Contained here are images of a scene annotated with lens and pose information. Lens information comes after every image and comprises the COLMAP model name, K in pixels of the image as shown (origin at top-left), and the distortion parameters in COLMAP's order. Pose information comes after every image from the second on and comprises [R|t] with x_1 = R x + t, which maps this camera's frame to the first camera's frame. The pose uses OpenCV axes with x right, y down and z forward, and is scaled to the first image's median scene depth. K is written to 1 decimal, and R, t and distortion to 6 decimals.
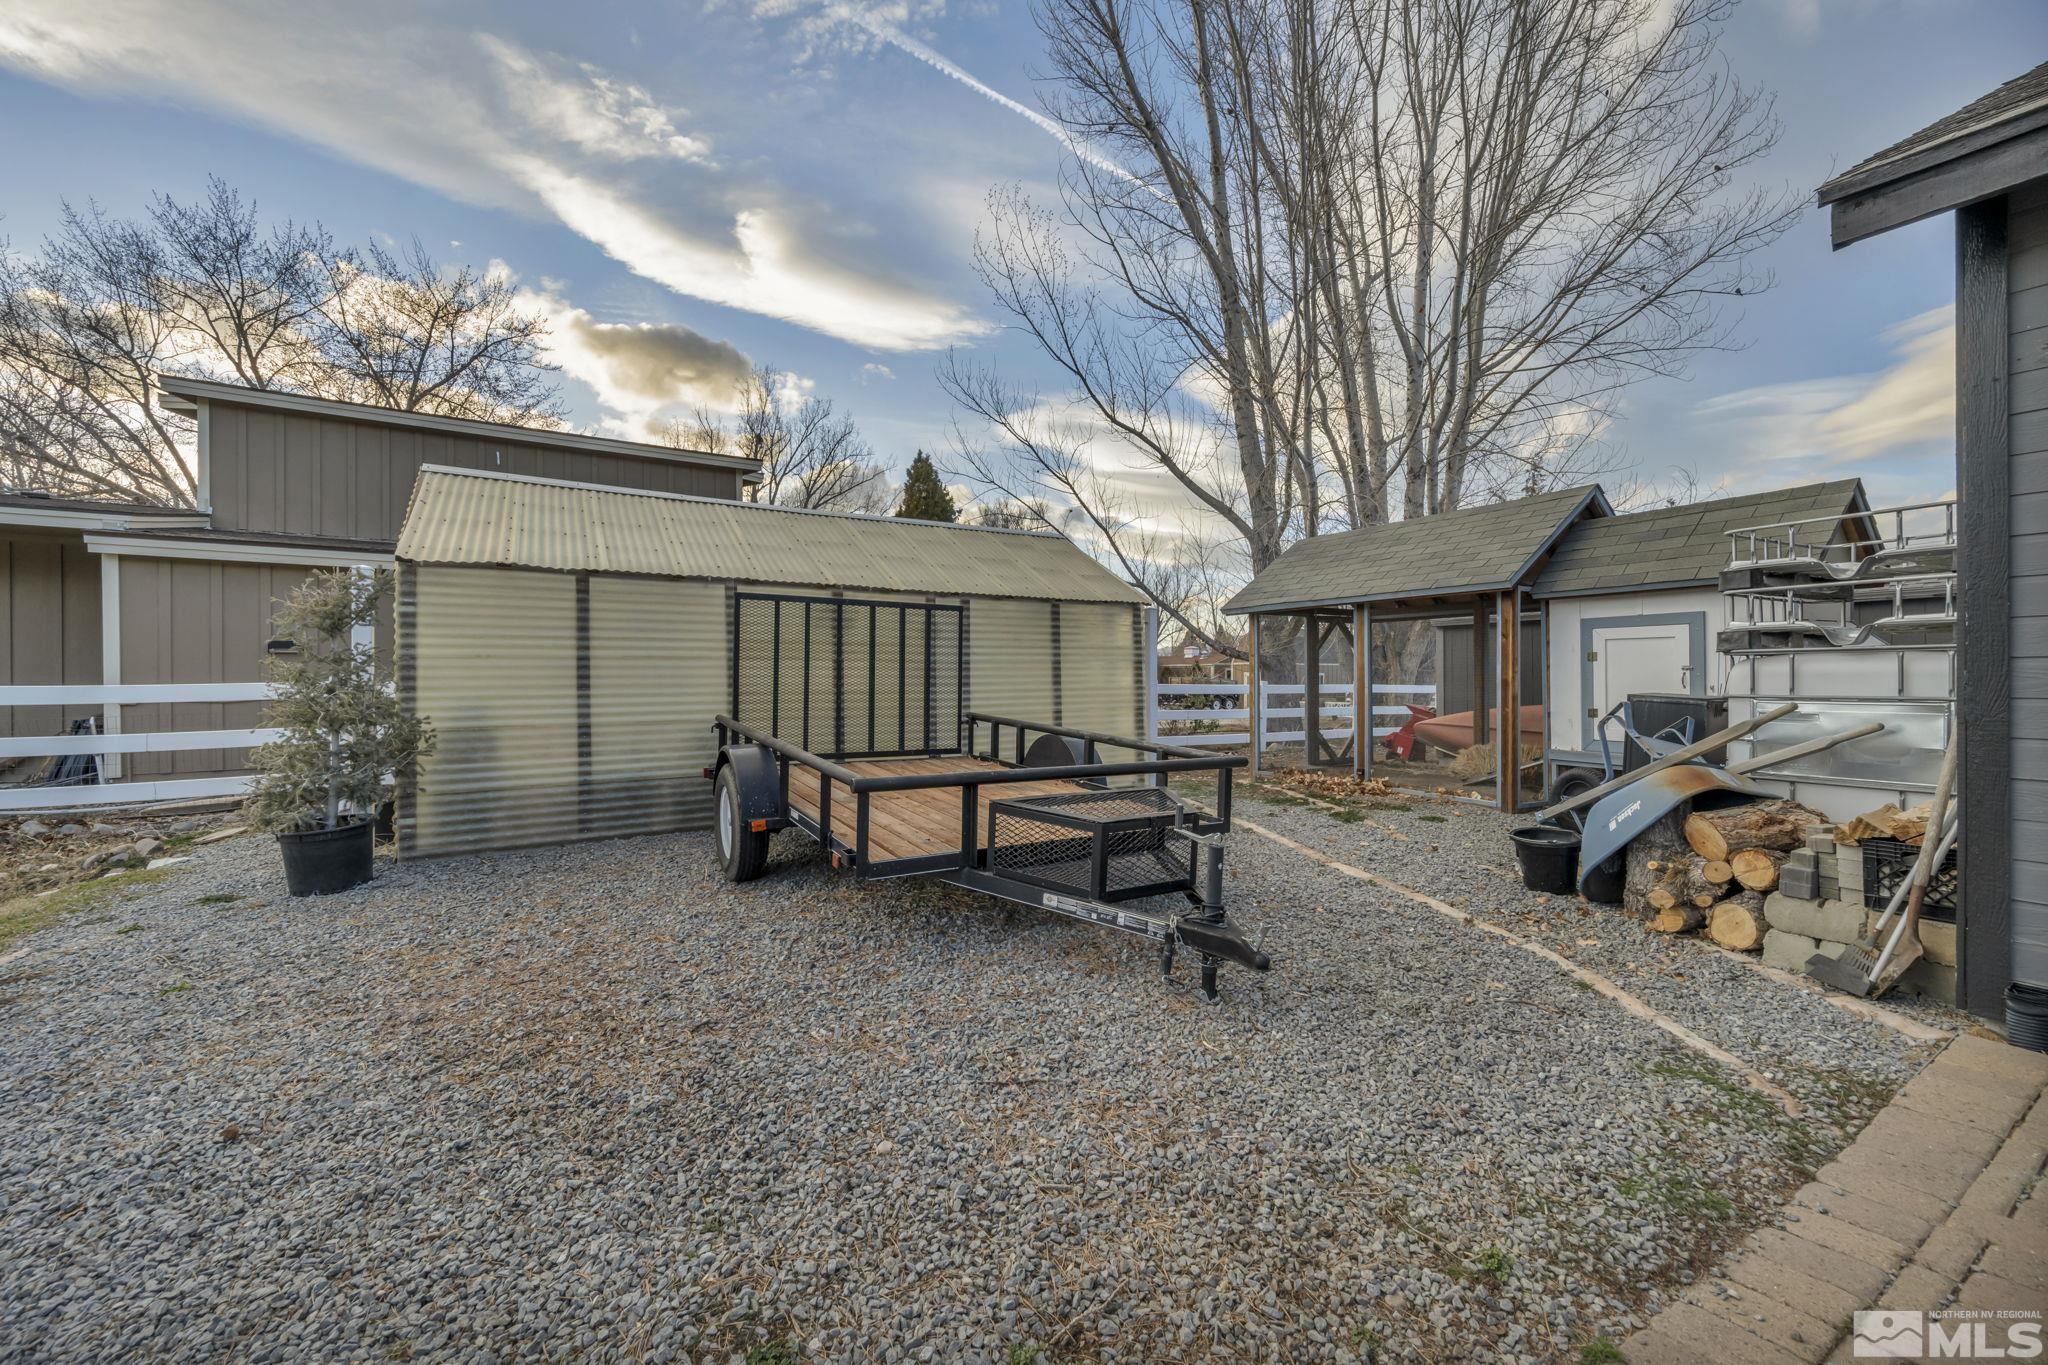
lens RADIAL K [[835.1, 0, 1024.0], [0, 835.1, 682.5], [0, 0, 1]] dist [0.001086, 0.000198]
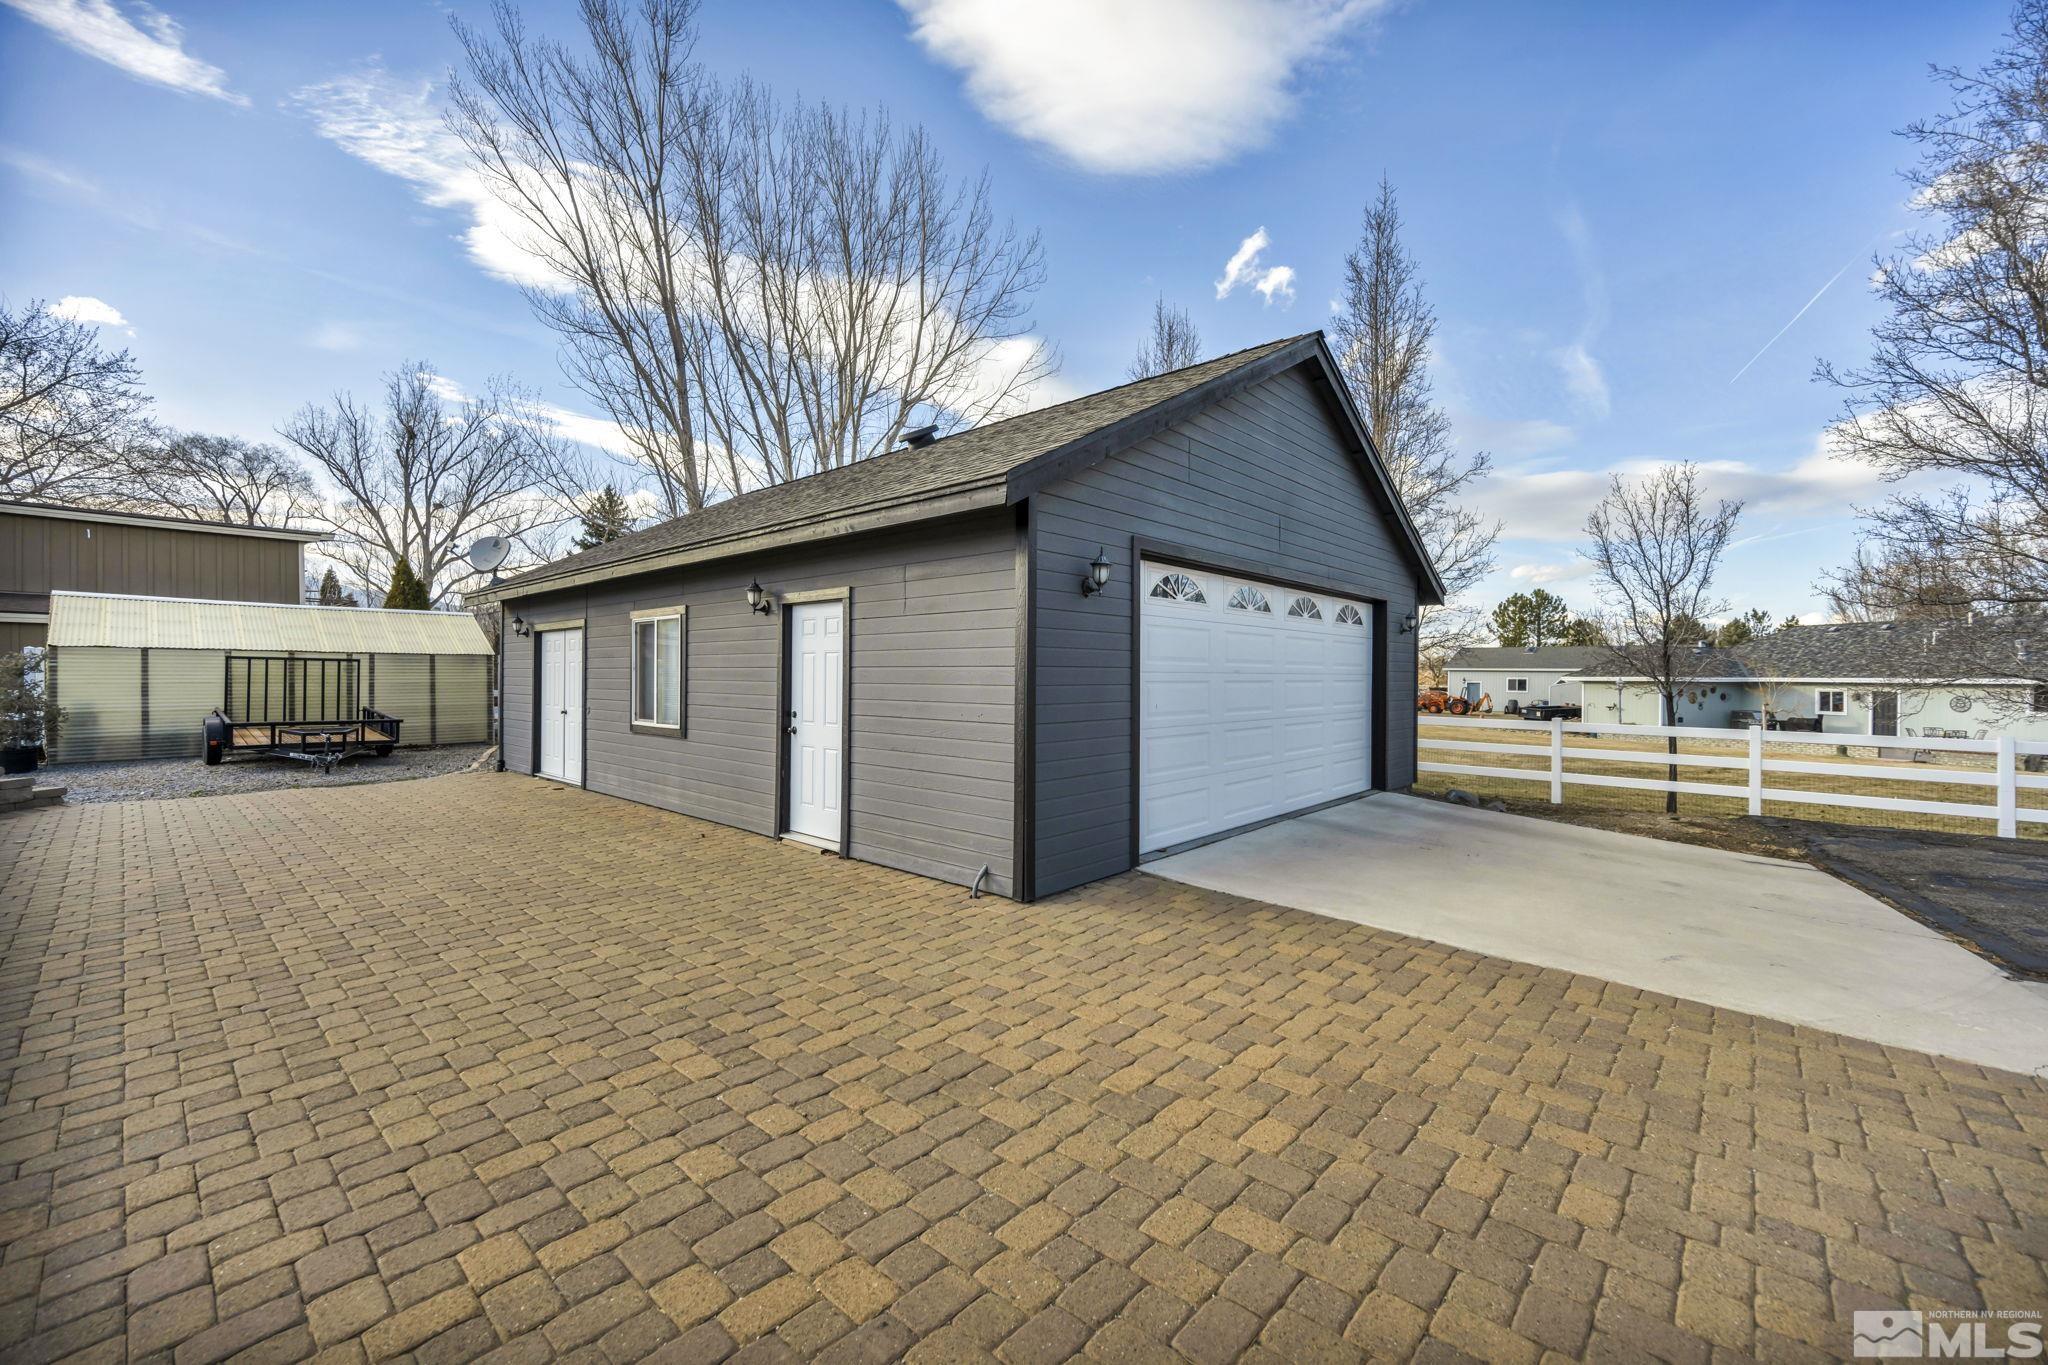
lens RADIAL K [[805.3, 0, 1024.0], [0, 805.3, 682.5], [0, 0, 1]] dist [-0.000771, -0.000070]
pose [[0.949474, 0.007436, 0.313756, 1.099394], [-0.007392, 0.999972, -0.001327, -0.045574], [-0.313757, -0.001059, 0.949503, -1.908269]]
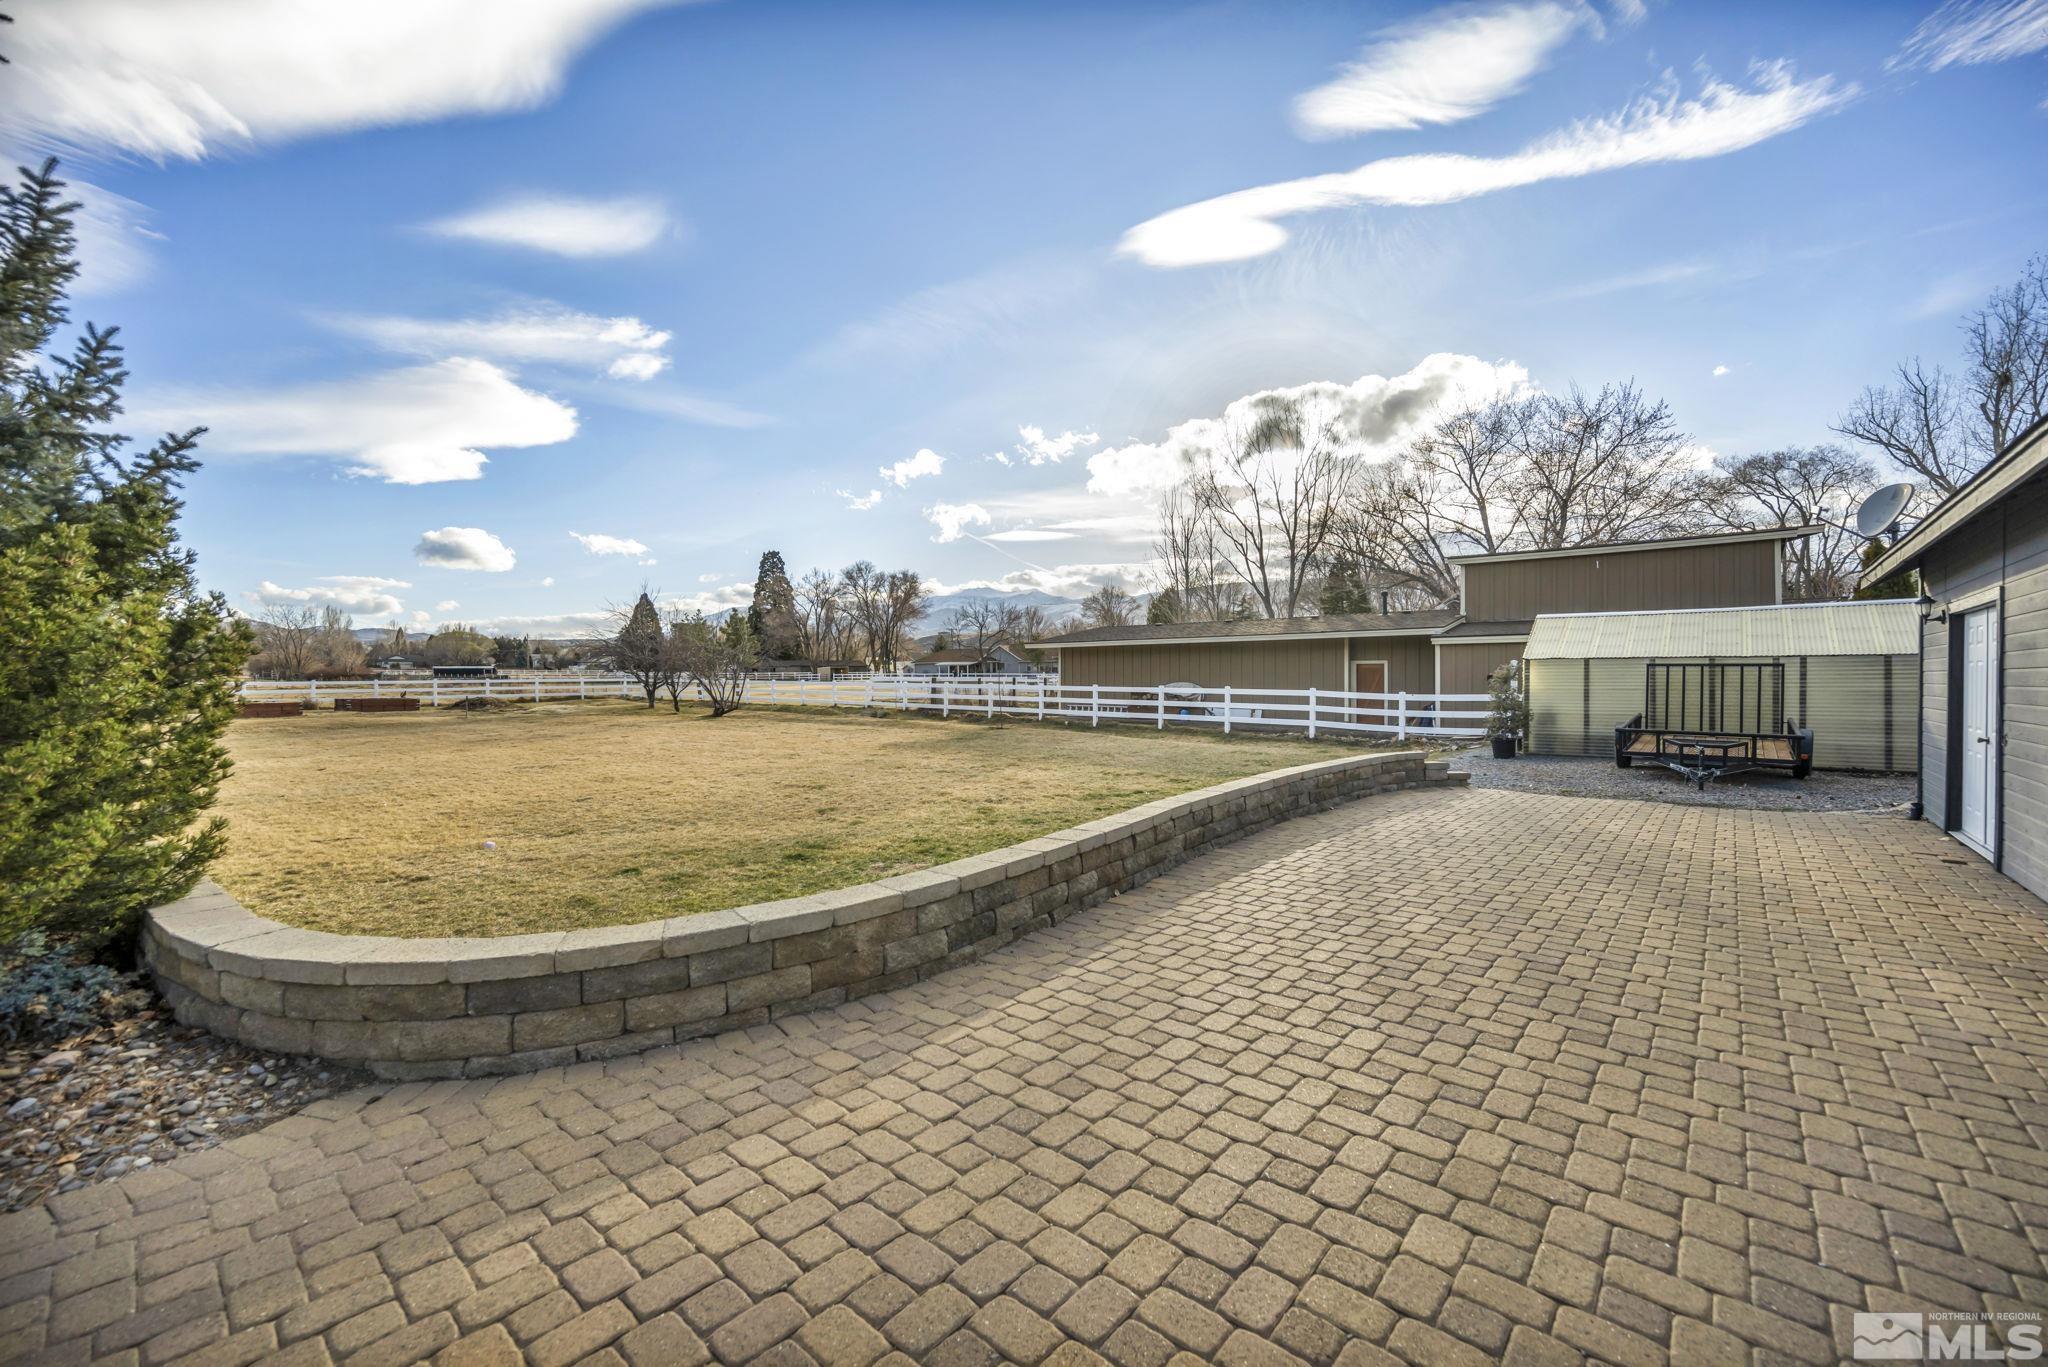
lens RADIAL K [[805.3, 0, 1024.0], [0, 805.3, 683.5], [0, 0, 1]] dist [-0.000771, -0.000070]
pose [[0.346204, 0.009170, -0.938115, 1.249402], [-0.008485, 0.999942, 0.006643, -0.049111], [0.938121, 0.005660, 0.346261, -1.572632]]
